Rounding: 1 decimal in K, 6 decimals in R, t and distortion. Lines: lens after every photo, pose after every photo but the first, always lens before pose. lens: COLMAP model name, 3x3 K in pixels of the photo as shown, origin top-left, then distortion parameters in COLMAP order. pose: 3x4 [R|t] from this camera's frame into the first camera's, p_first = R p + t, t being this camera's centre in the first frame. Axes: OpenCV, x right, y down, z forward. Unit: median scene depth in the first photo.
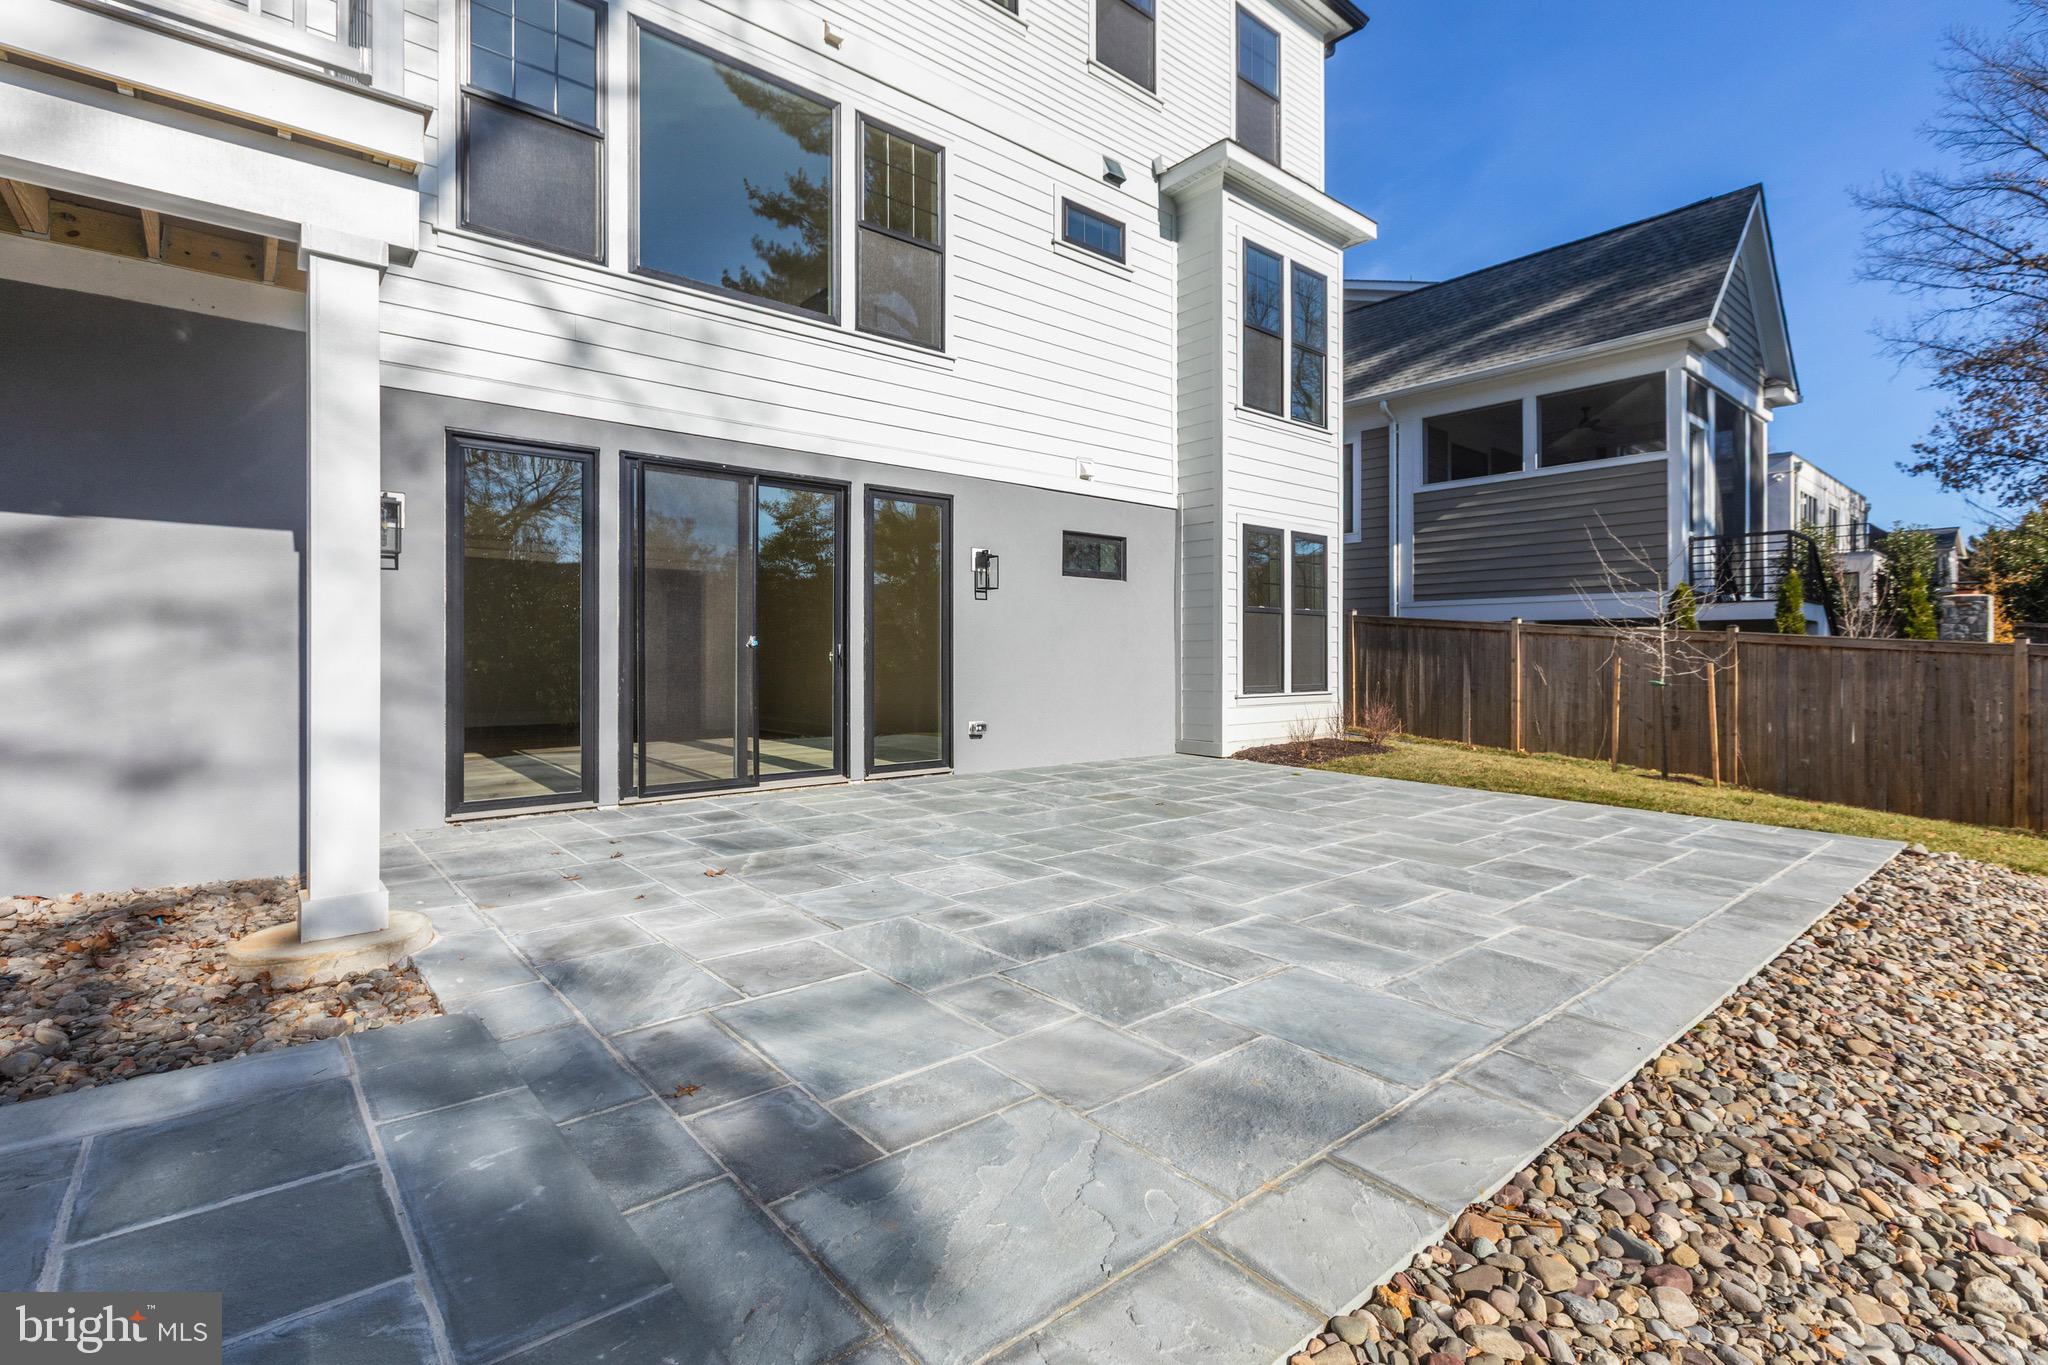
lens RADIAL K [[944.1, 0, 1018.9], [0, 944.1, 652.2], [0, 0, 1]] dist [0.002258, 0.000249]
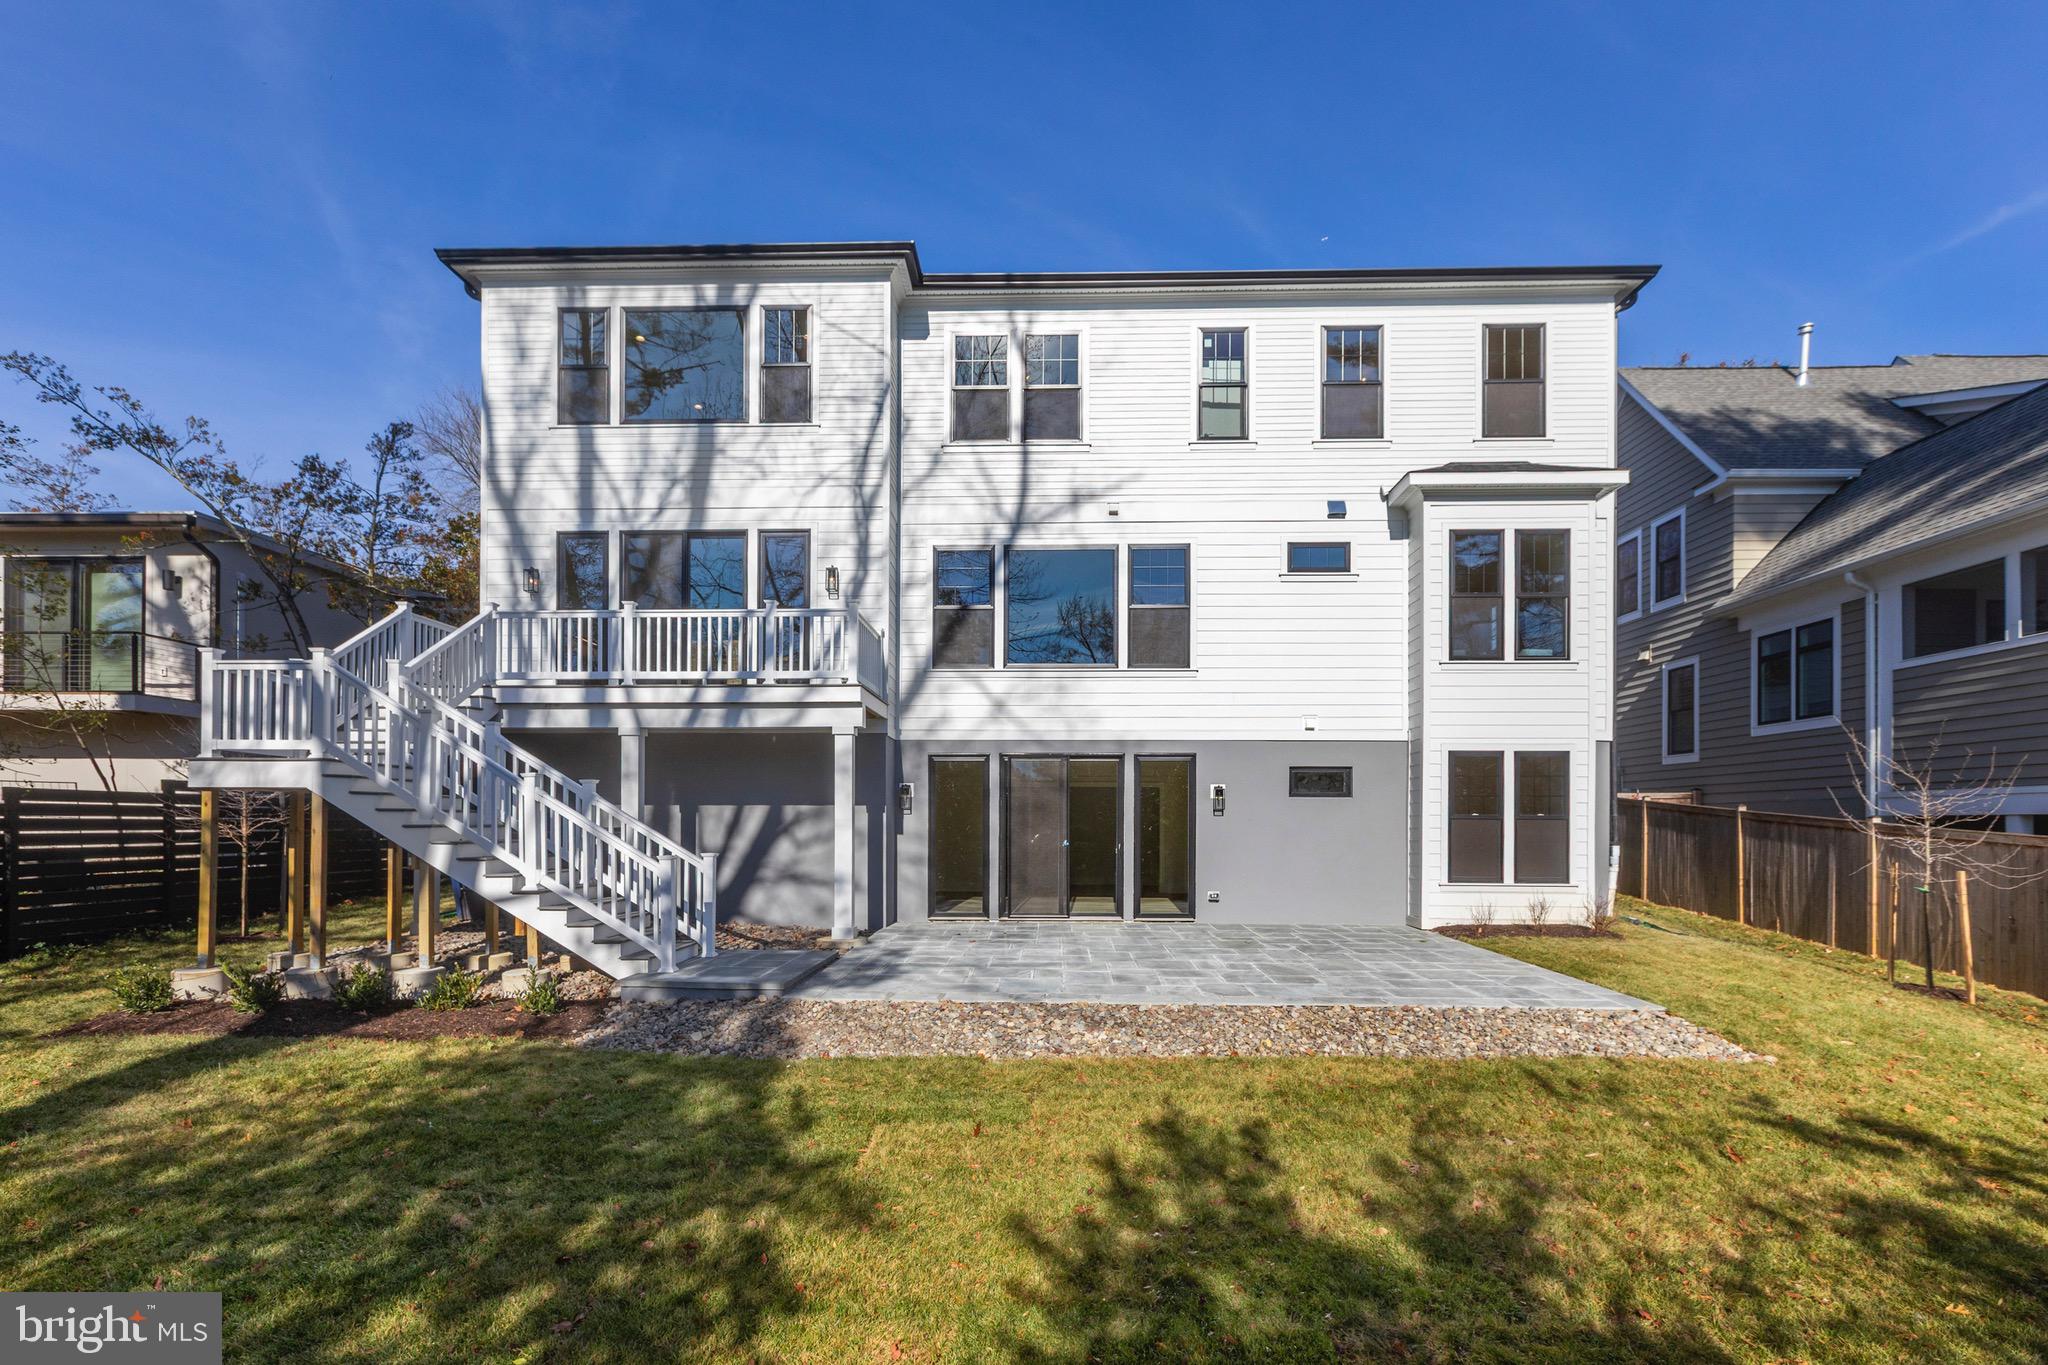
lens RADIAL K [[968.4, 0, 1024.1], [0, 968.4, 826.4], [0, 0, 1]] dist [-0.003236, 0.000122]
pose [[0.747123, 0.001633, -0.664684, 0.670897], [-0.001399, 0.999999, 0.000884, -0.032630], [0.664685, 0.000270, 0.747124, -0.372238]]
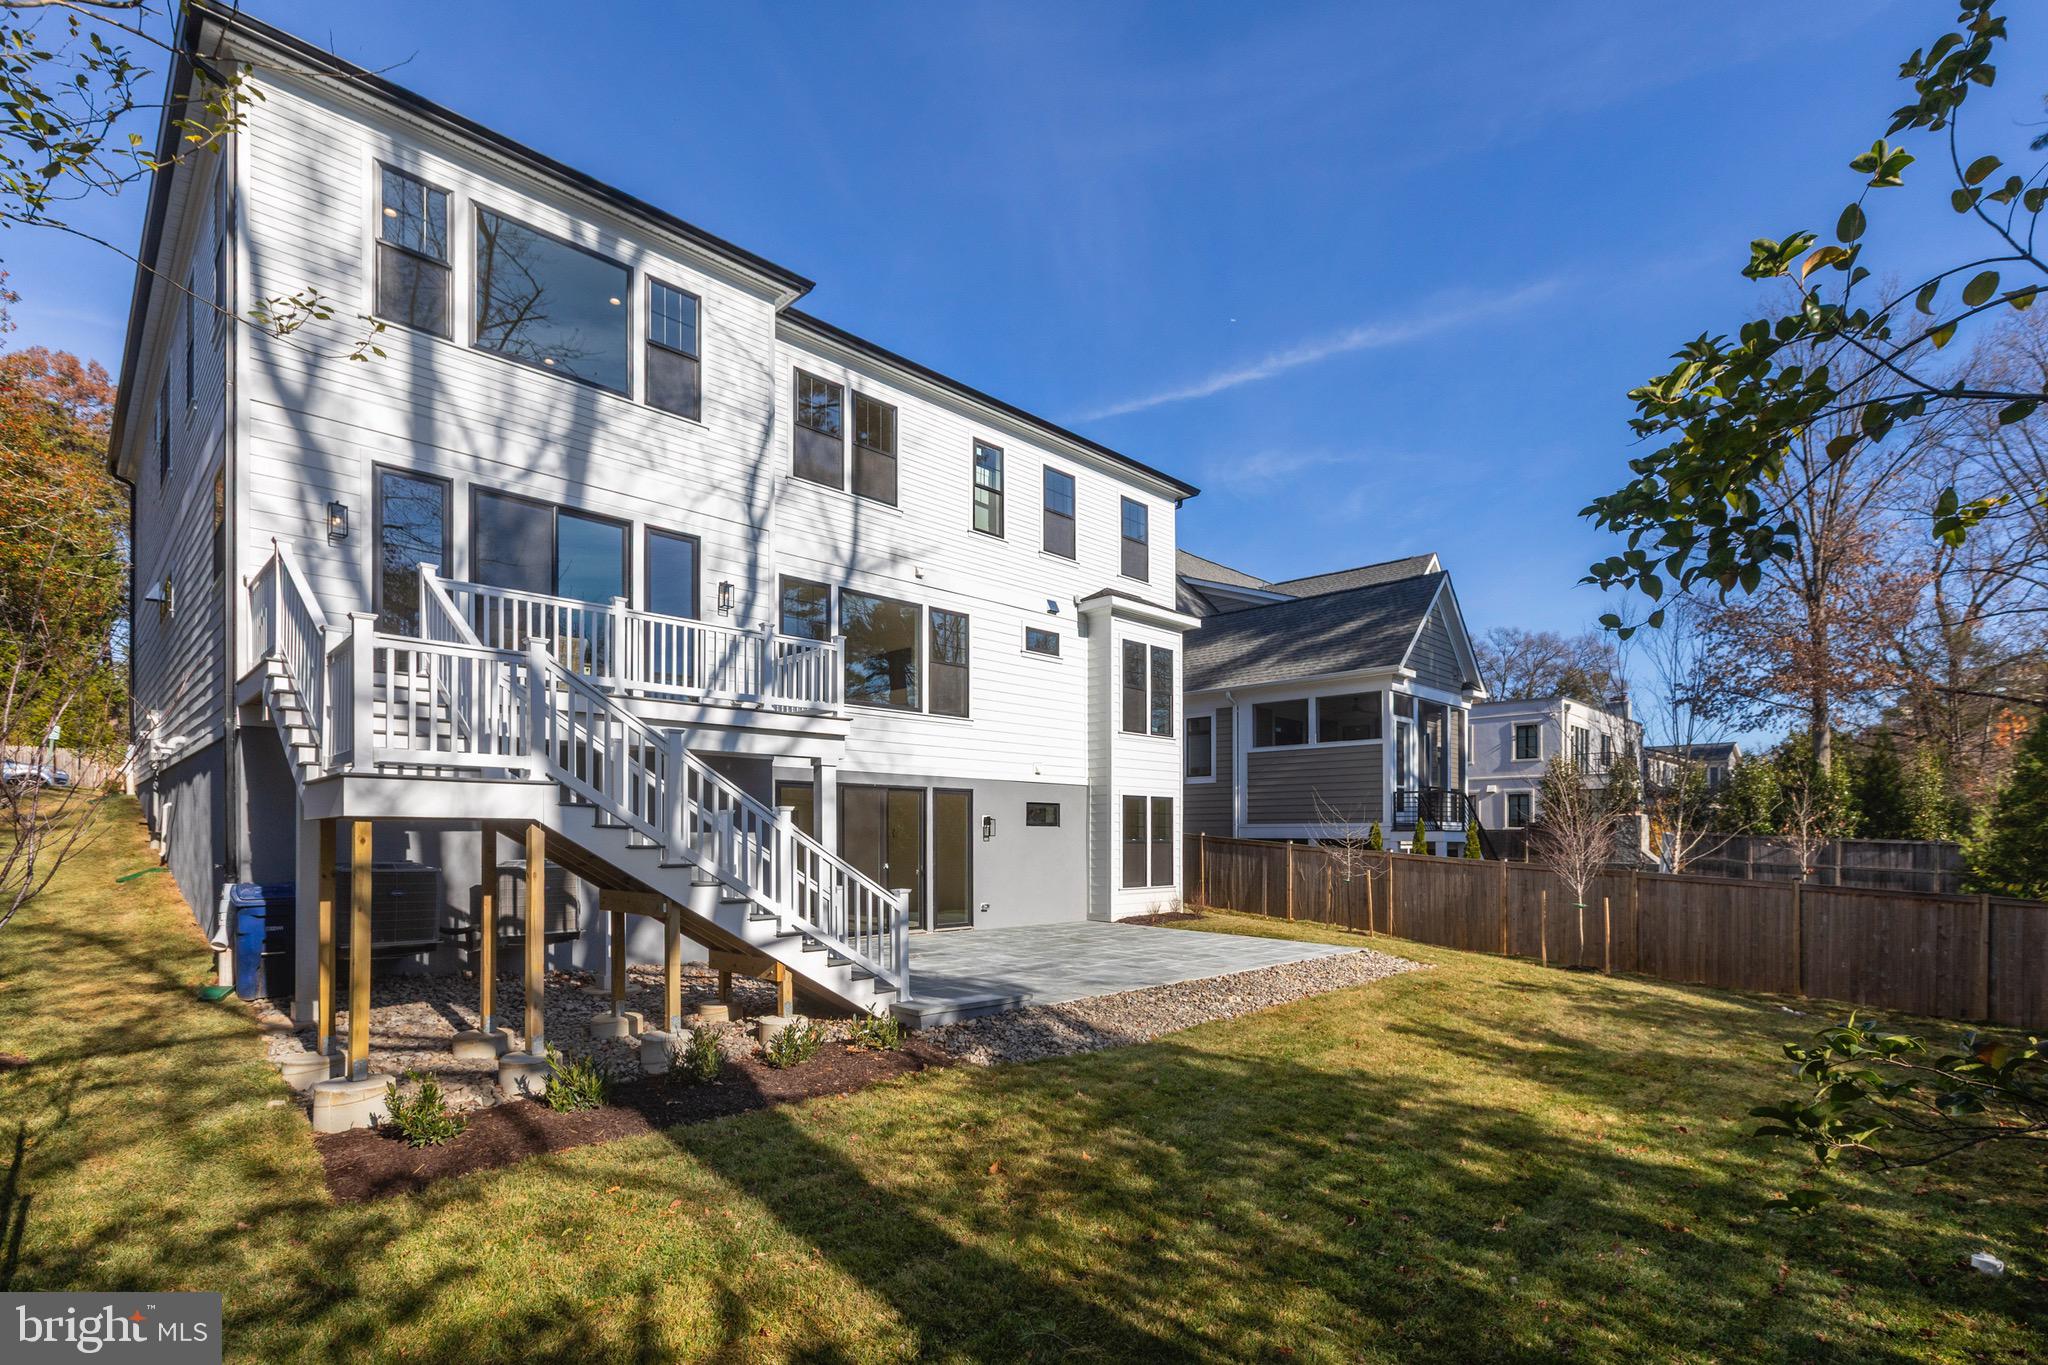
lens RADIAL K [[971.5, 0, 1054.2], [0, 971.5, 834.8], [0, 0, 1]] dist [0.000179, 0.000110]
pose [[0.994282, -0.000212, 0.106782, -0.096129], [0.000434, 0.999998, -0.002056, -0.053633], [-0.106782, 0.002090, 0.994280, -0.849596]]
